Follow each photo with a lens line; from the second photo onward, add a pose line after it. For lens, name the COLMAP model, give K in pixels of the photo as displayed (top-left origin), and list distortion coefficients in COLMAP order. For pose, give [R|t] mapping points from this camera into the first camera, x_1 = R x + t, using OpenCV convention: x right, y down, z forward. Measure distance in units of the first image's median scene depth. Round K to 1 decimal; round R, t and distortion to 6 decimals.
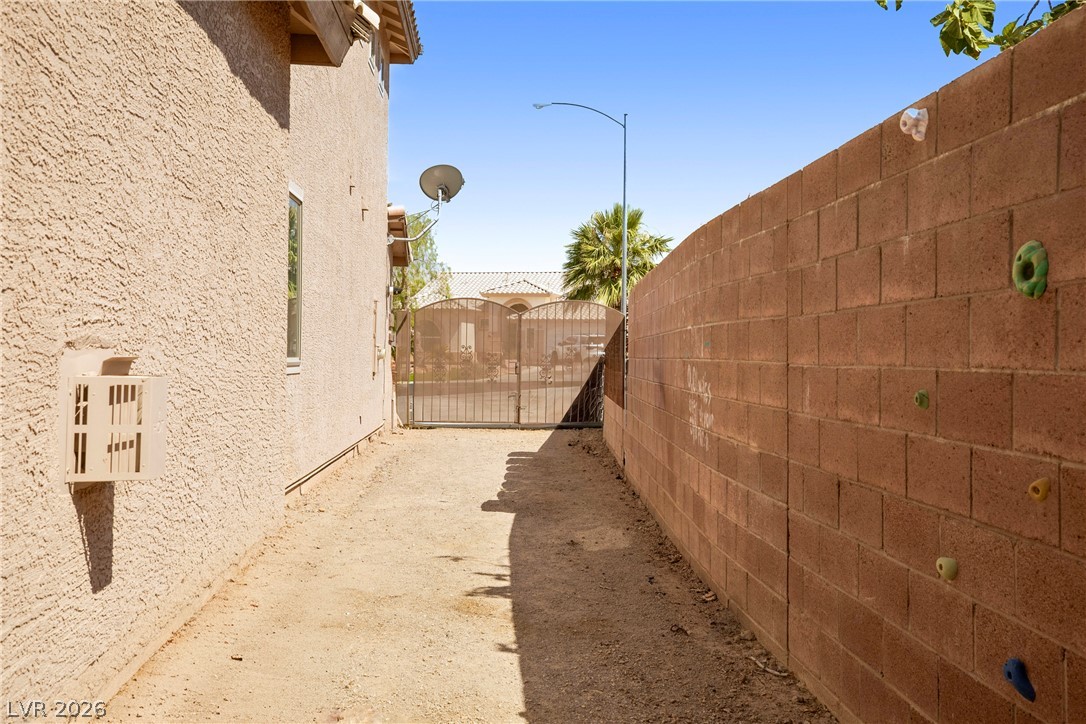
lens RADIAL K [[1011.8, 0, 535.3], [0, 1011.8, 355.9], [0, 0, 1]] dist [0.047715, 0.021009]
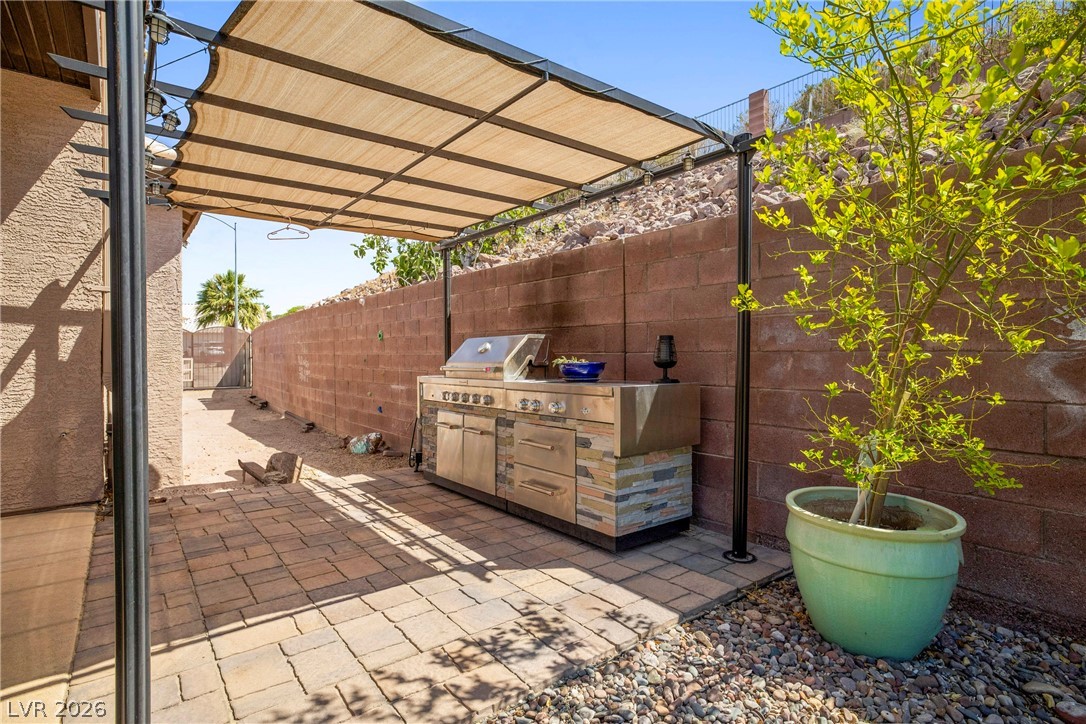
lens RADIAL K [[551.2, 0, 543.0], [0, 551.2, 362.0], [0, 0, 1]] dist [0.001081, 0.000084]
pose [[0.815874, -0.021058, 0.577845, -0.206560], [0.010916, 0.999719, 0.021020, 0.002297], [-0.578126, -0.010841, 0.815875, -0.762682]]
